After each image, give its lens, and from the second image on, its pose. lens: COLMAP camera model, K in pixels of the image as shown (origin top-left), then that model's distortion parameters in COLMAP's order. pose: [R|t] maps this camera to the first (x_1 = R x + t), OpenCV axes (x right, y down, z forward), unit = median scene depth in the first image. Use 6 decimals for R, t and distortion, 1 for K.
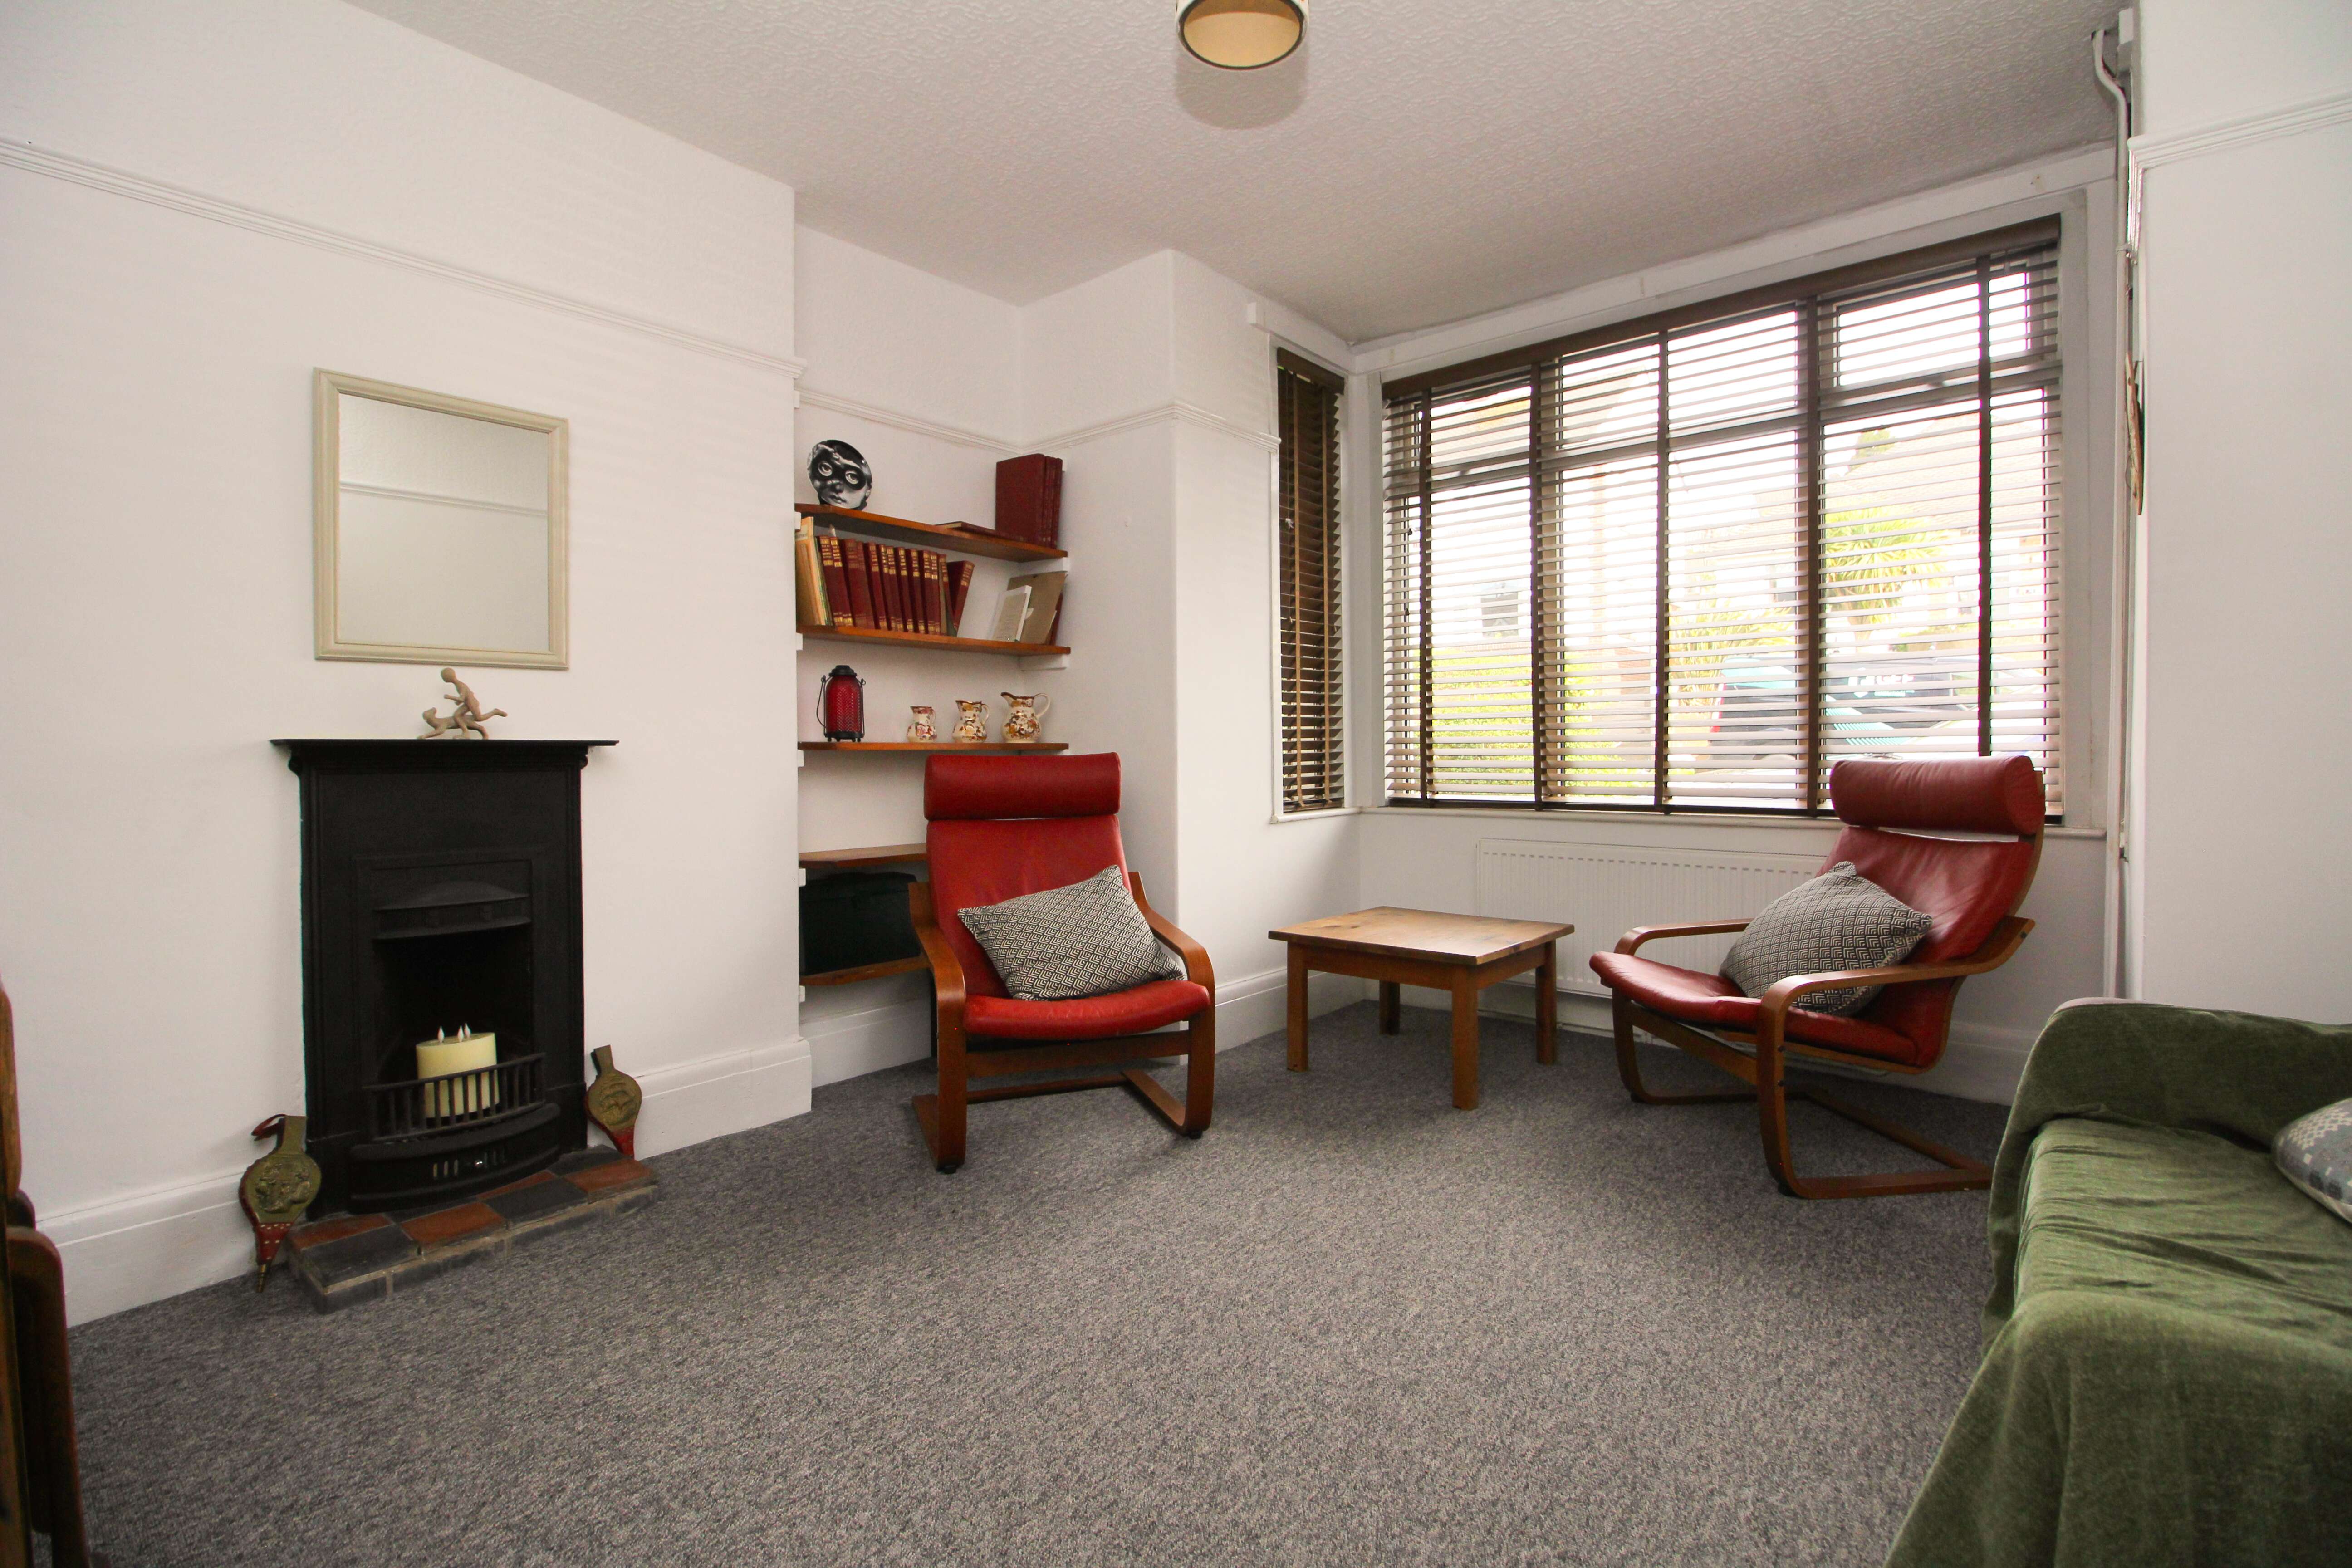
lens RADIAL K [[1086.2, 0, 1166.9], [0, 1086.2, 767.9], [0, 0, 1]] dist [-0.011898, -0.004601]
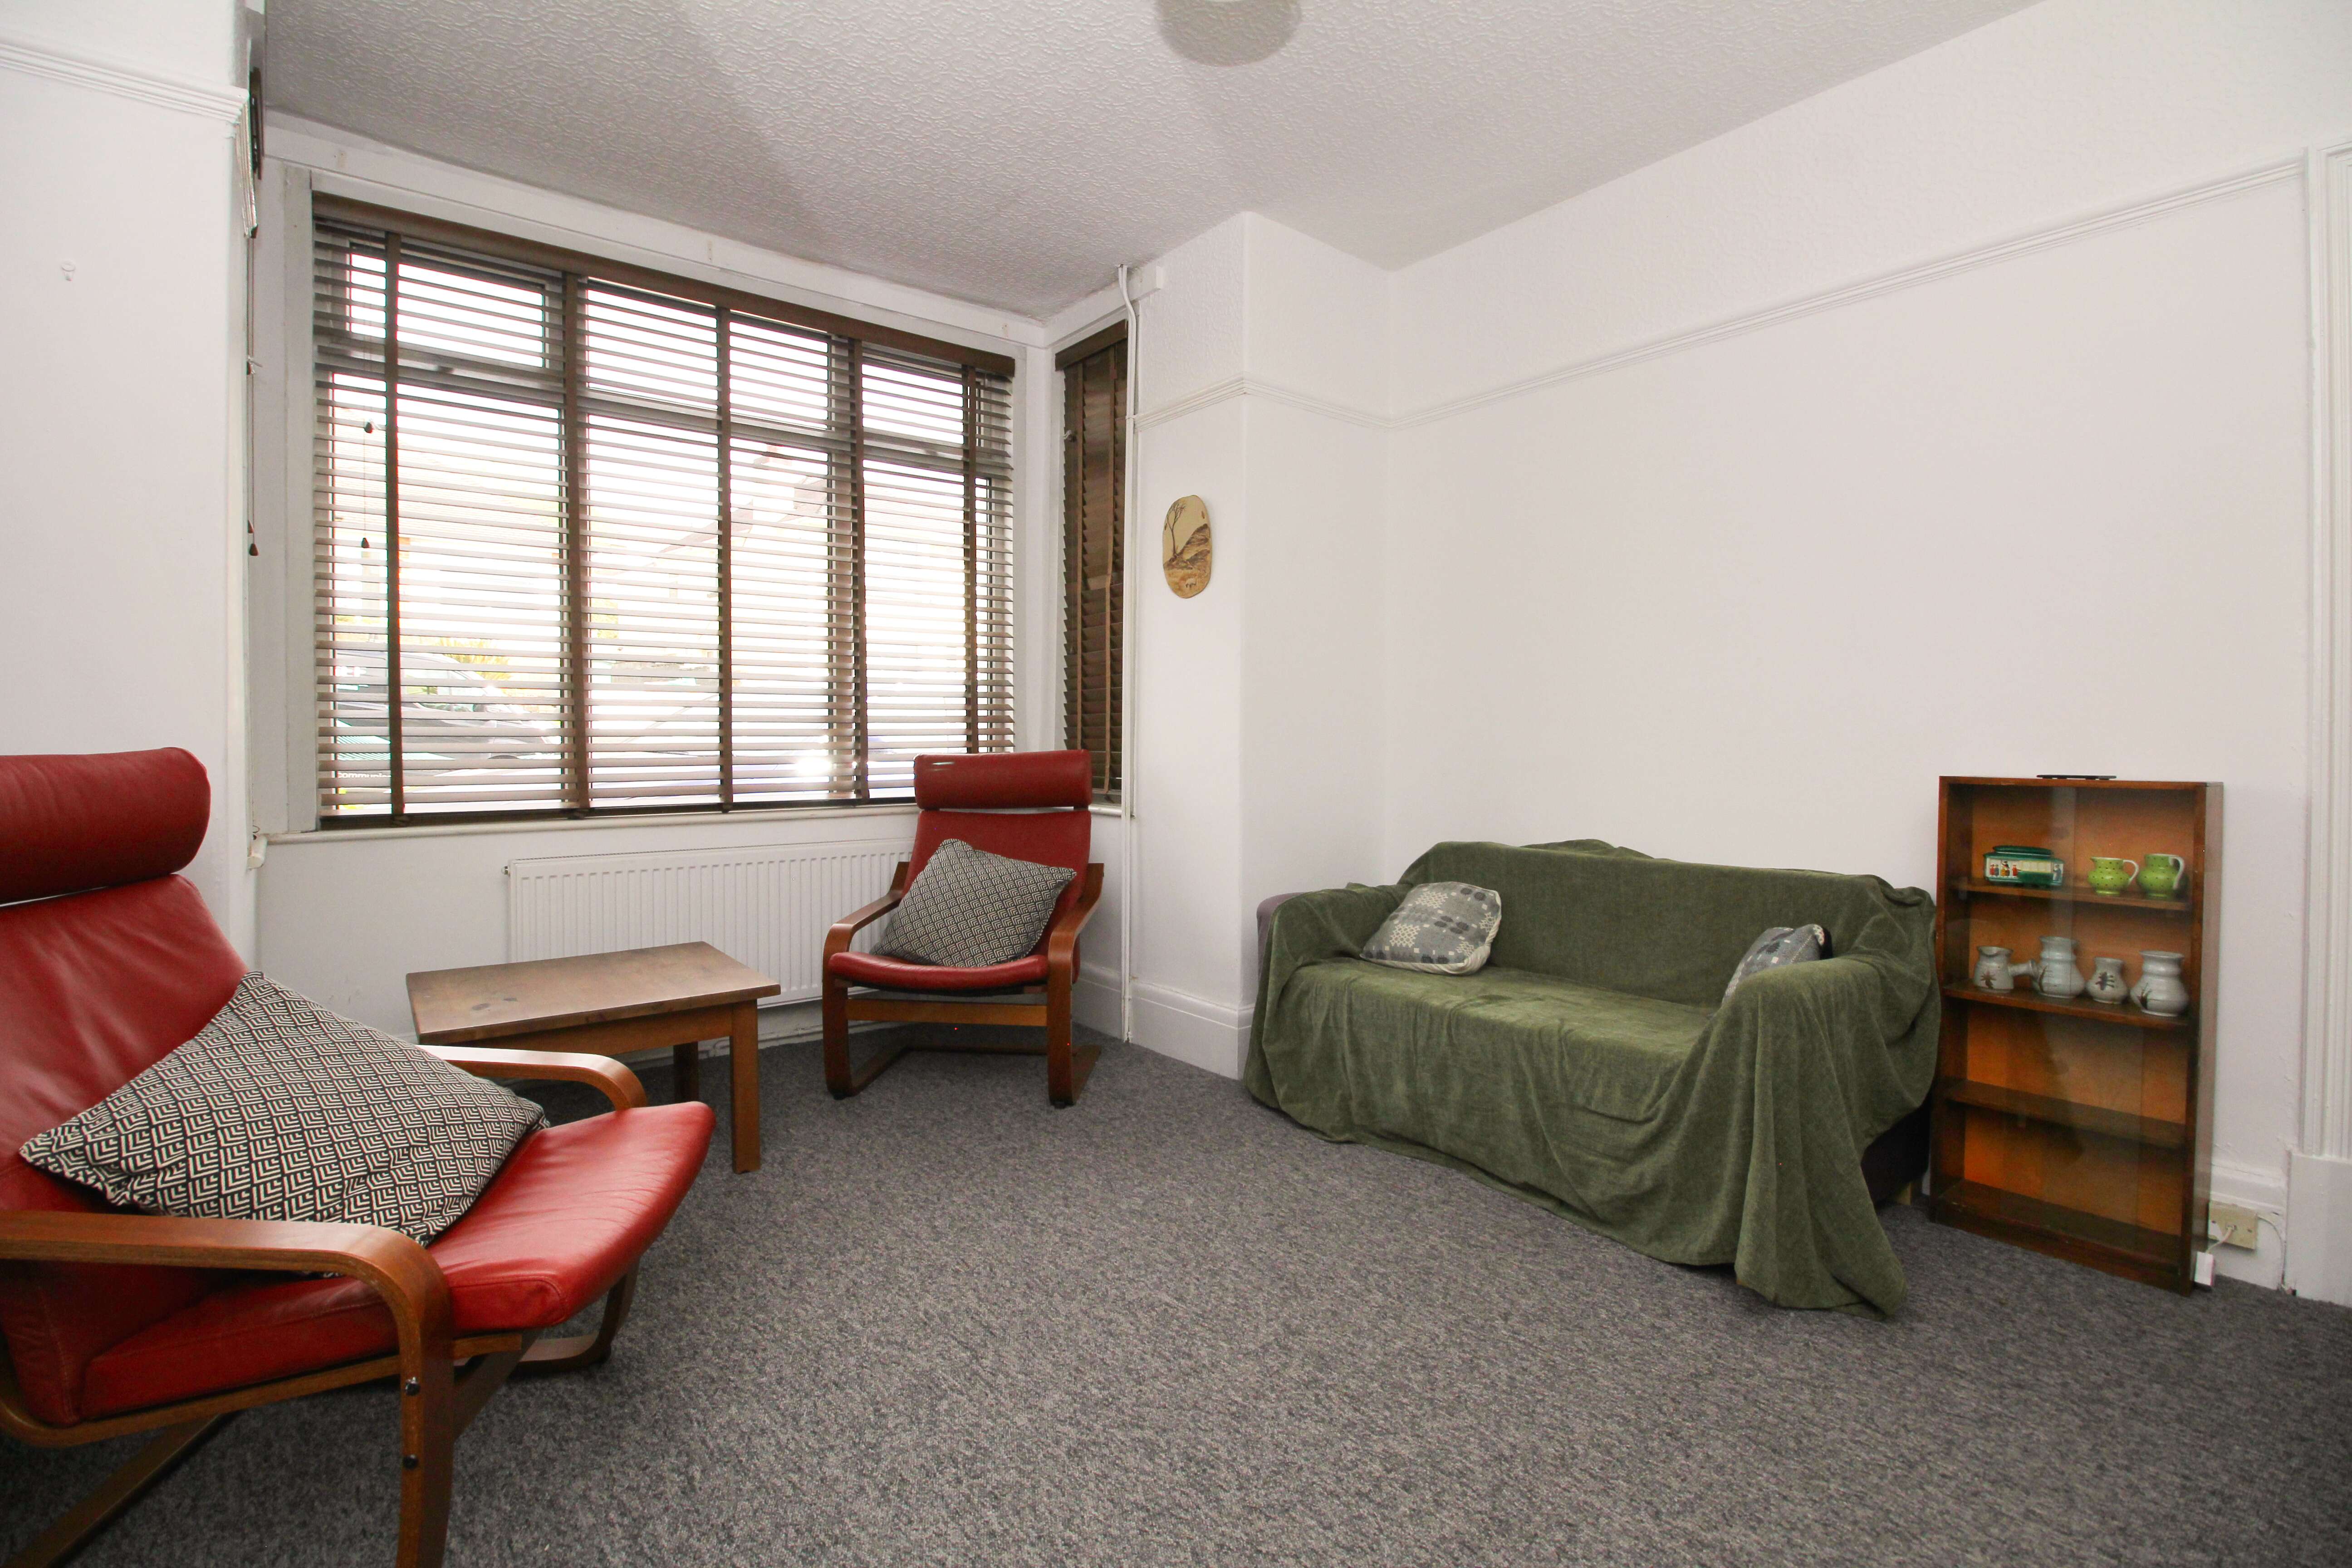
lens RADIAL K [[1086.2, 0, 1167.7], [0, 1086.2, 766.0], [0, 0, 1]] dist [-0.011898, -0.004601]
pose [[0.182248, -0.014721, 0.983142, -0.444830], [0.014675, 0.999817, 0.012250, -0.004909], [-0.983143, 0.012195, 0.182431, 0.474956]]
